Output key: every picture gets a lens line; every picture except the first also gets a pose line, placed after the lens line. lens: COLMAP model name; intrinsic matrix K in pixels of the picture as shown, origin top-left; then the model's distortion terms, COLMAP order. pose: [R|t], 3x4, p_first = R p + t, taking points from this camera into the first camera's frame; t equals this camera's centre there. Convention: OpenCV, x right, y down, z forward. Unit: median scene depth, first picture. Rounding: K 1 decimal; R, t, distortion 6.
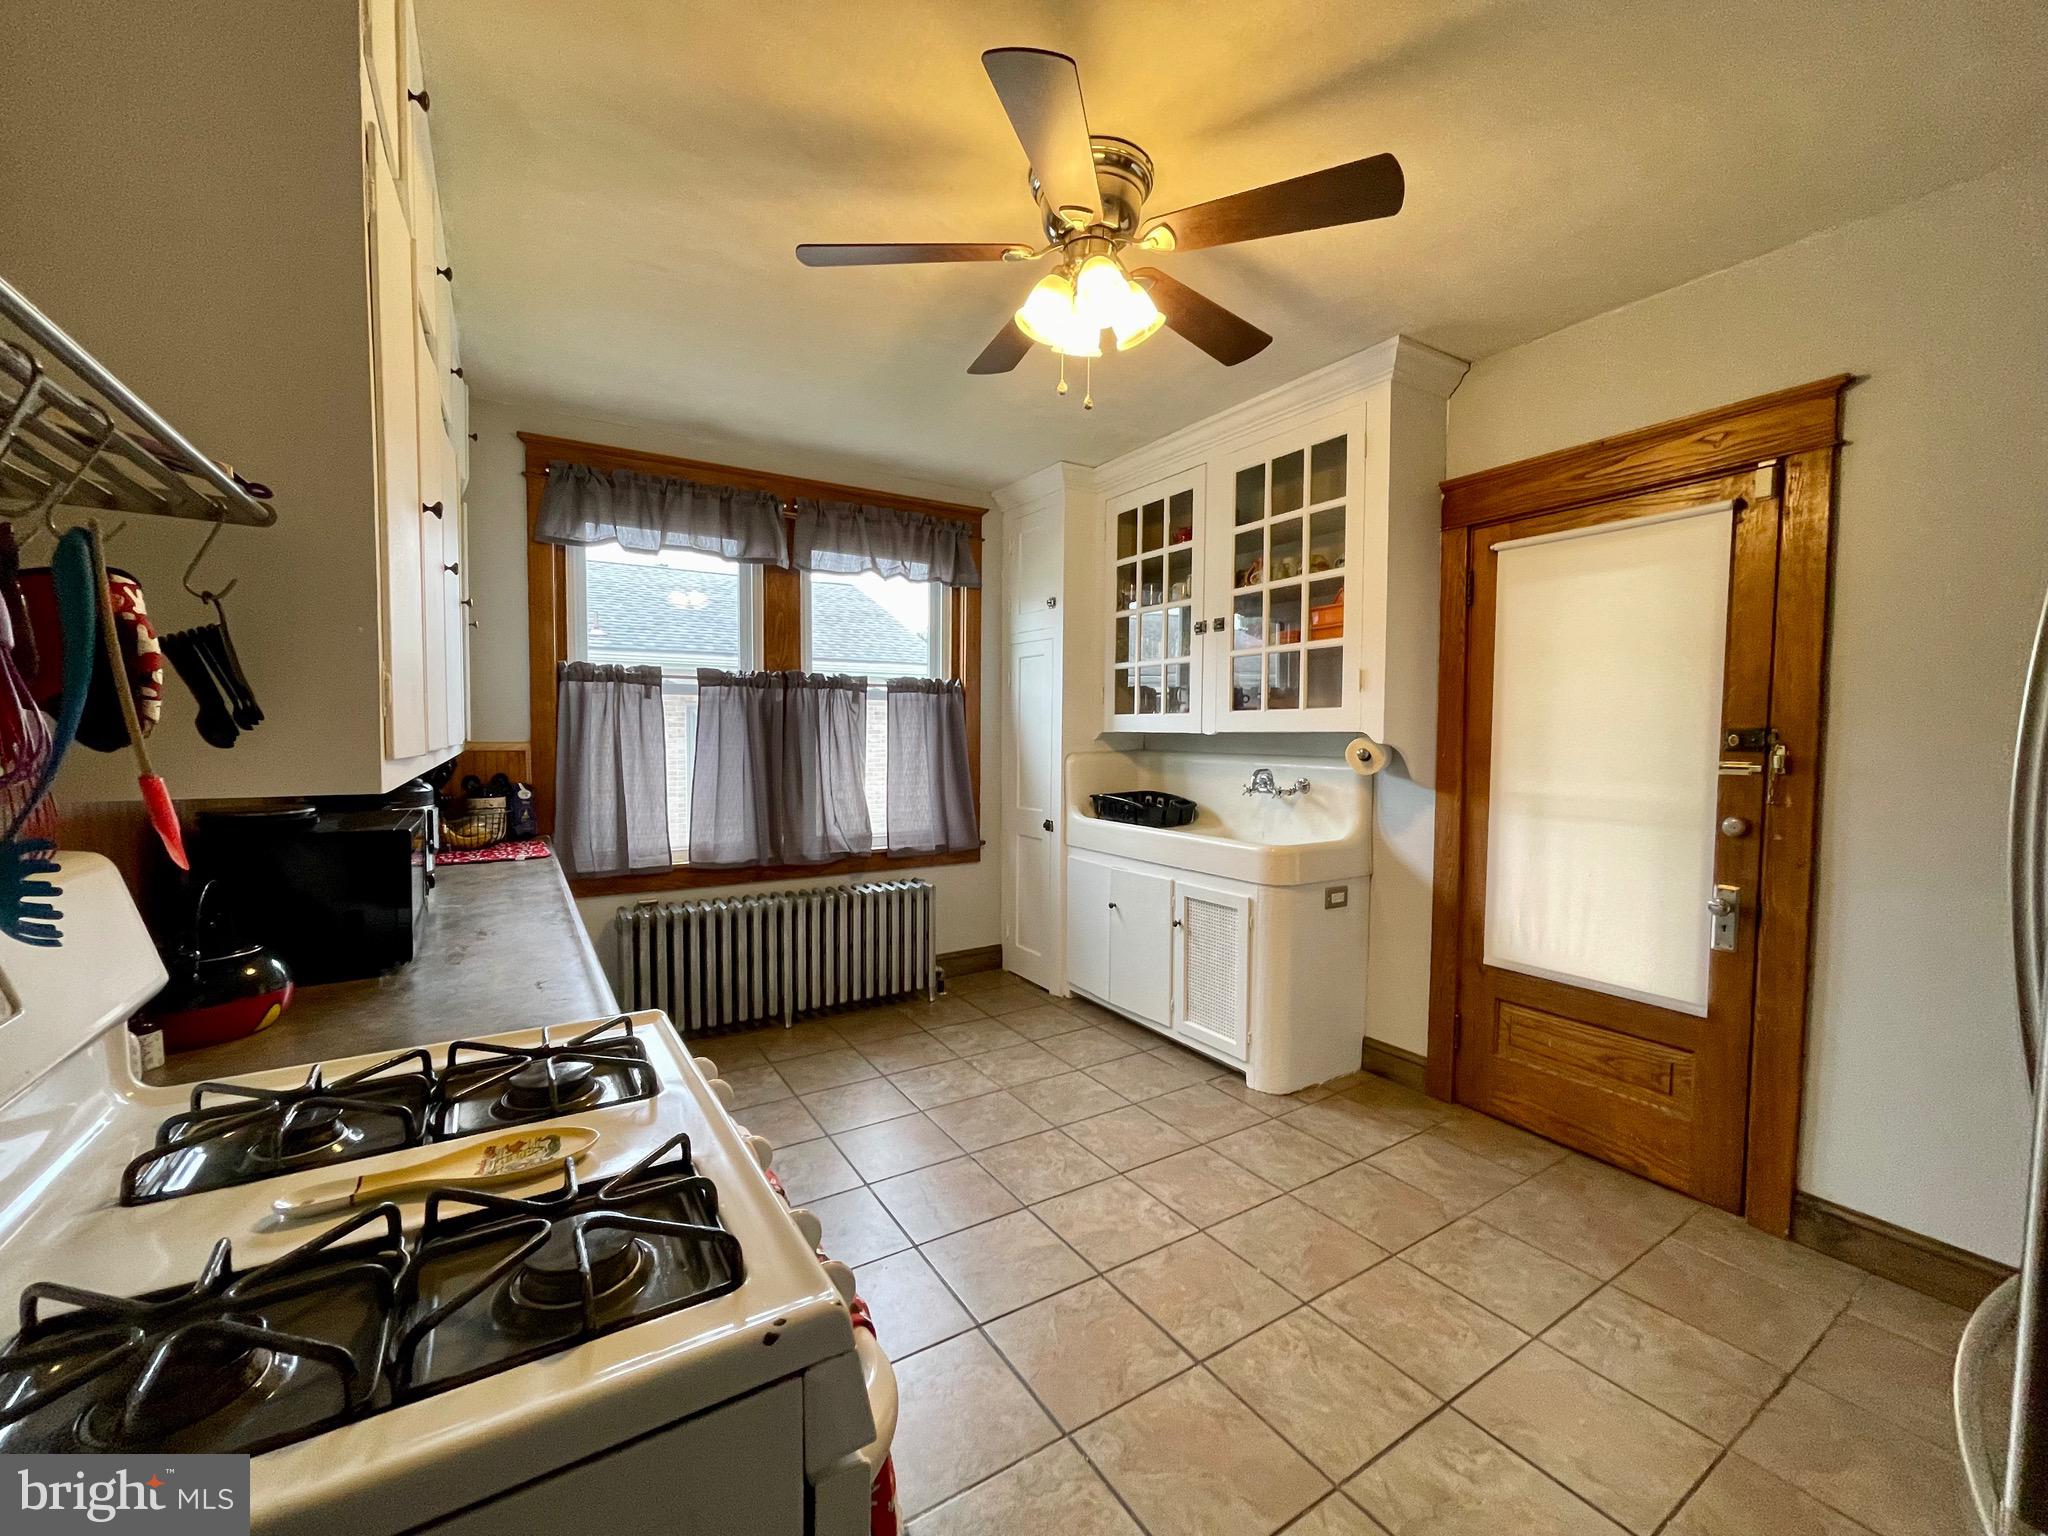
lens RADIAL K [[826.3, 0, 1020.6], [0, 826.3, 771.4], [0, 0, 1]] dist [-0.008484, -0.000683]
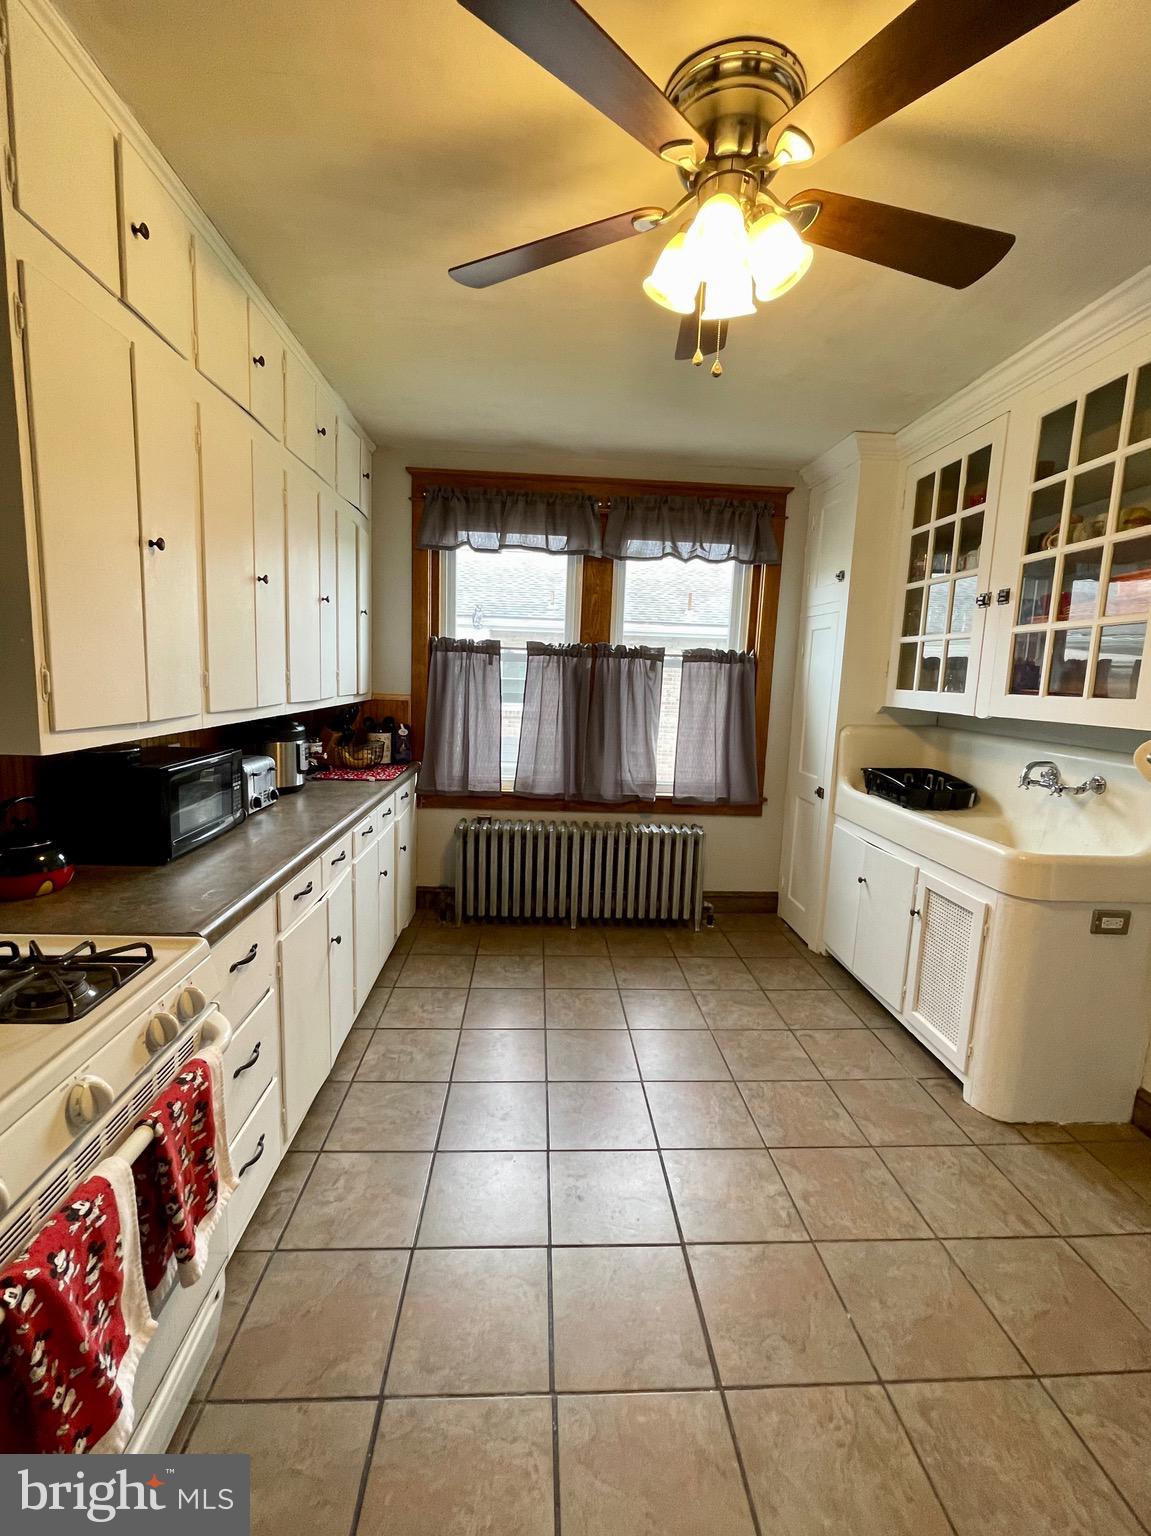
lens RADIAL K [[655.0, 0, 574.9], [0, 655.0, 762.9], [0, 0, 1]] dist [-0.009259, 0.002912]
pose [[0.875956, 0.092780, -0.473385, 0.179209], [-0.055454, 0.994191, 0.092241, -0.036685], [0.479193, -0.054548, 0.876013, 0.141761]]
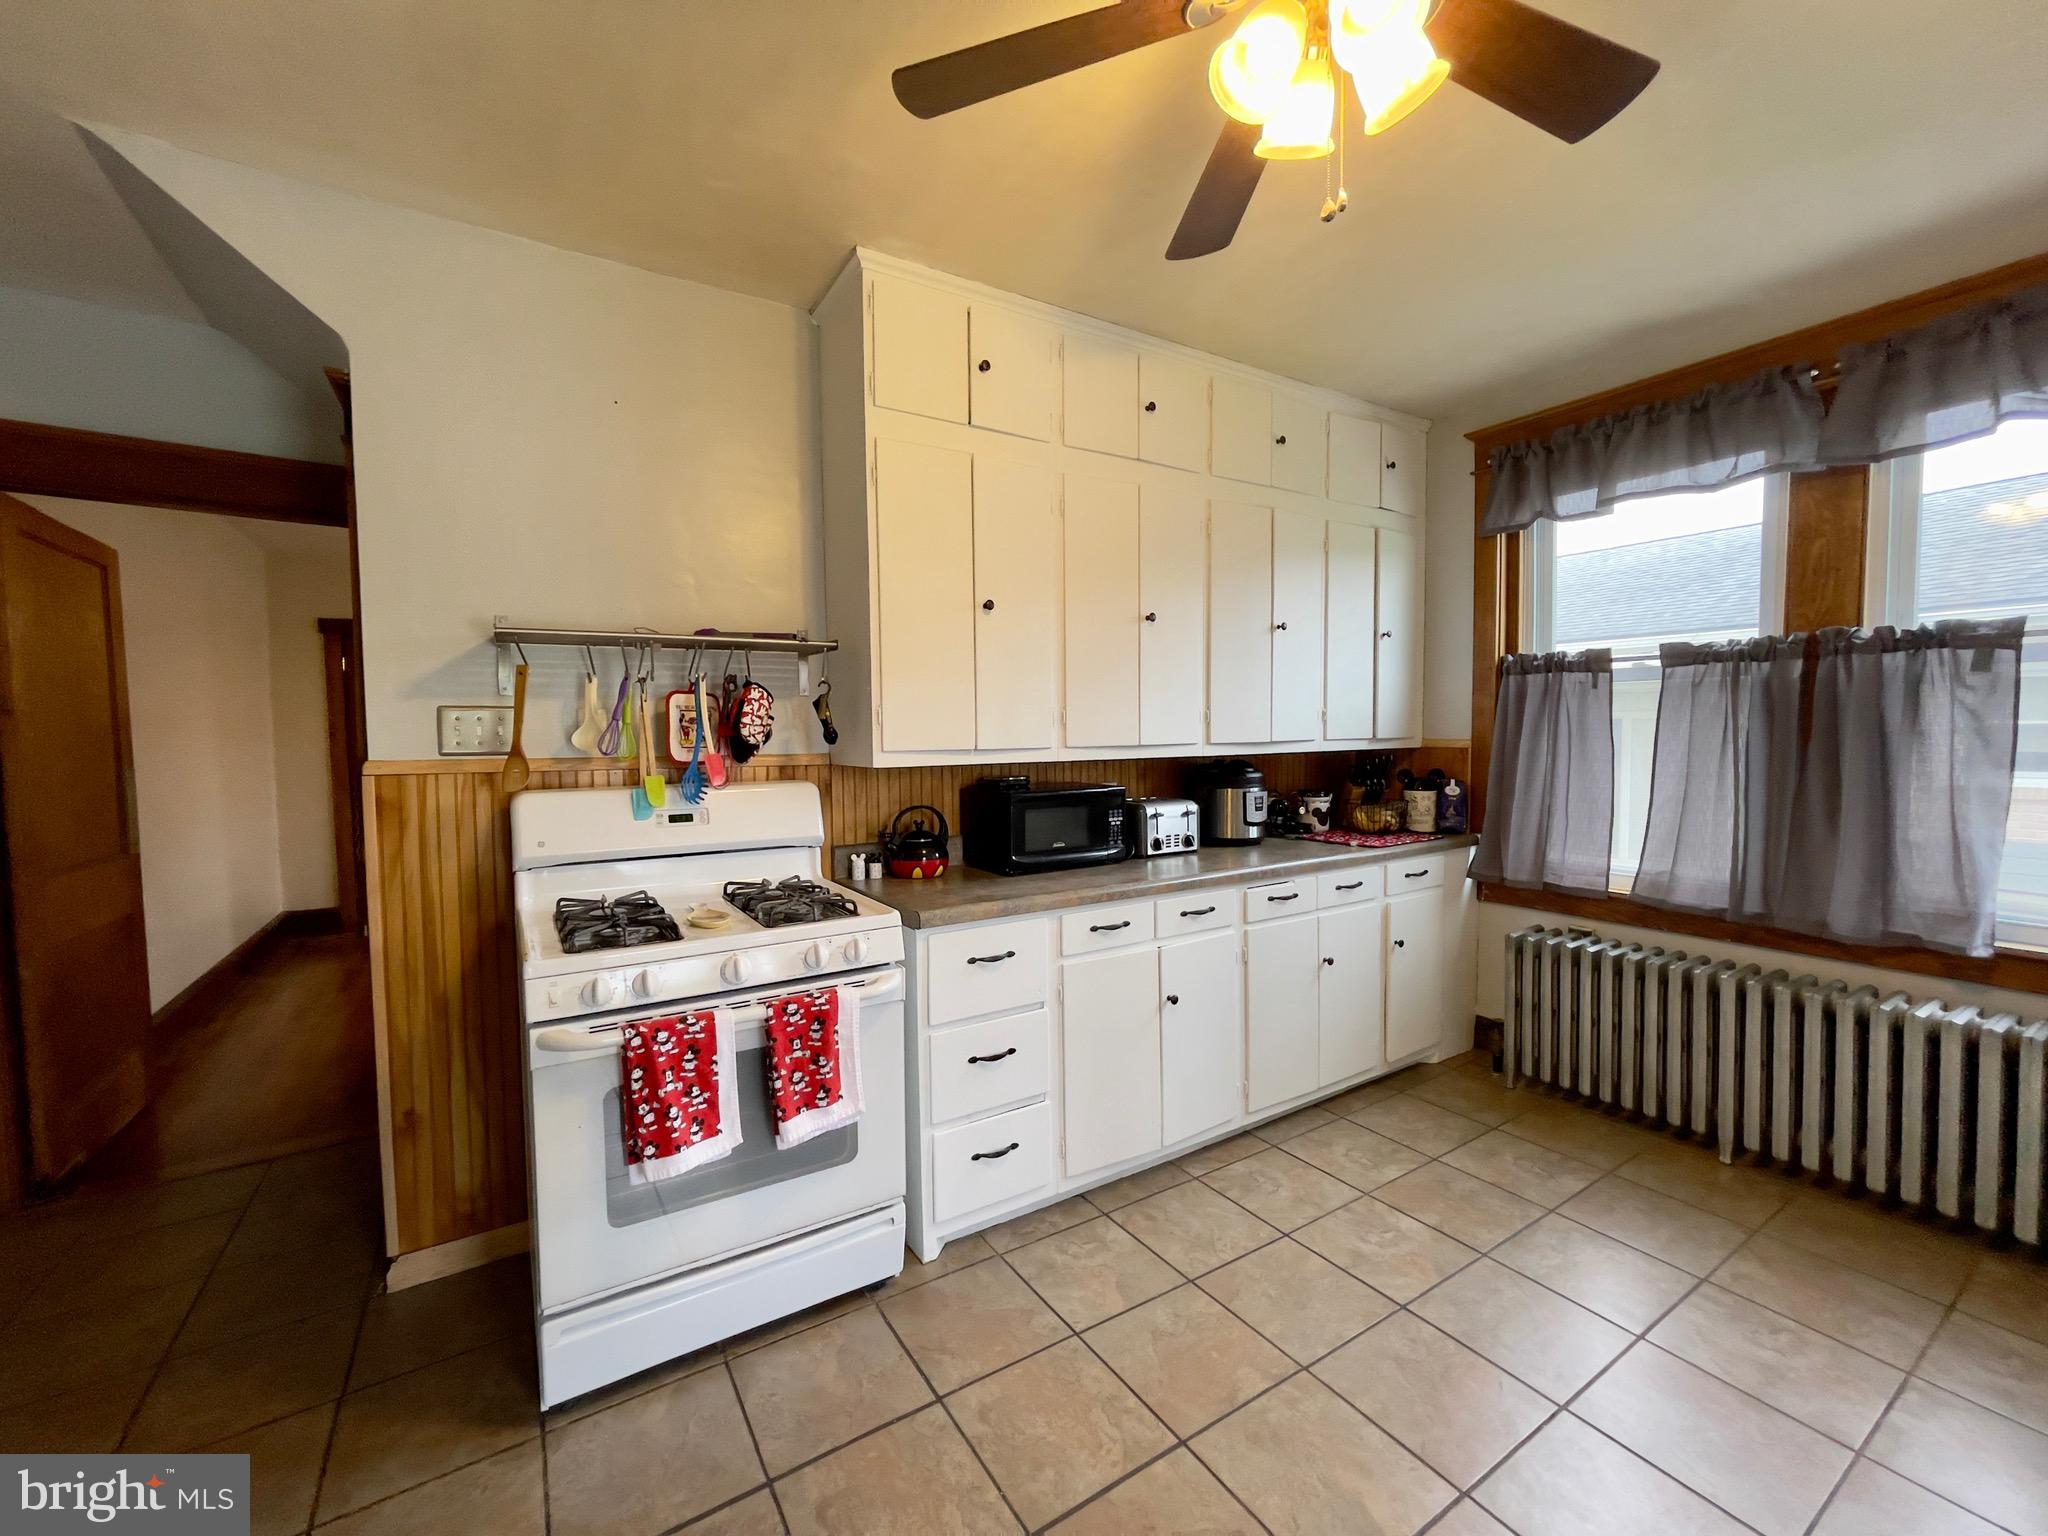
lens RADIAL K [[832.2, 0, 1026.0], [0, 832.2, 770.5], [0, 0, 1]] dist [-0.002664, 0.002156]
pose [[0.007066, 0.045037, -0.998960, 0.398535], [-0.036007, 0.998349, 0.044755, -0.022370], [0.999327, 0.035653, 0.008676, 0.424268]]
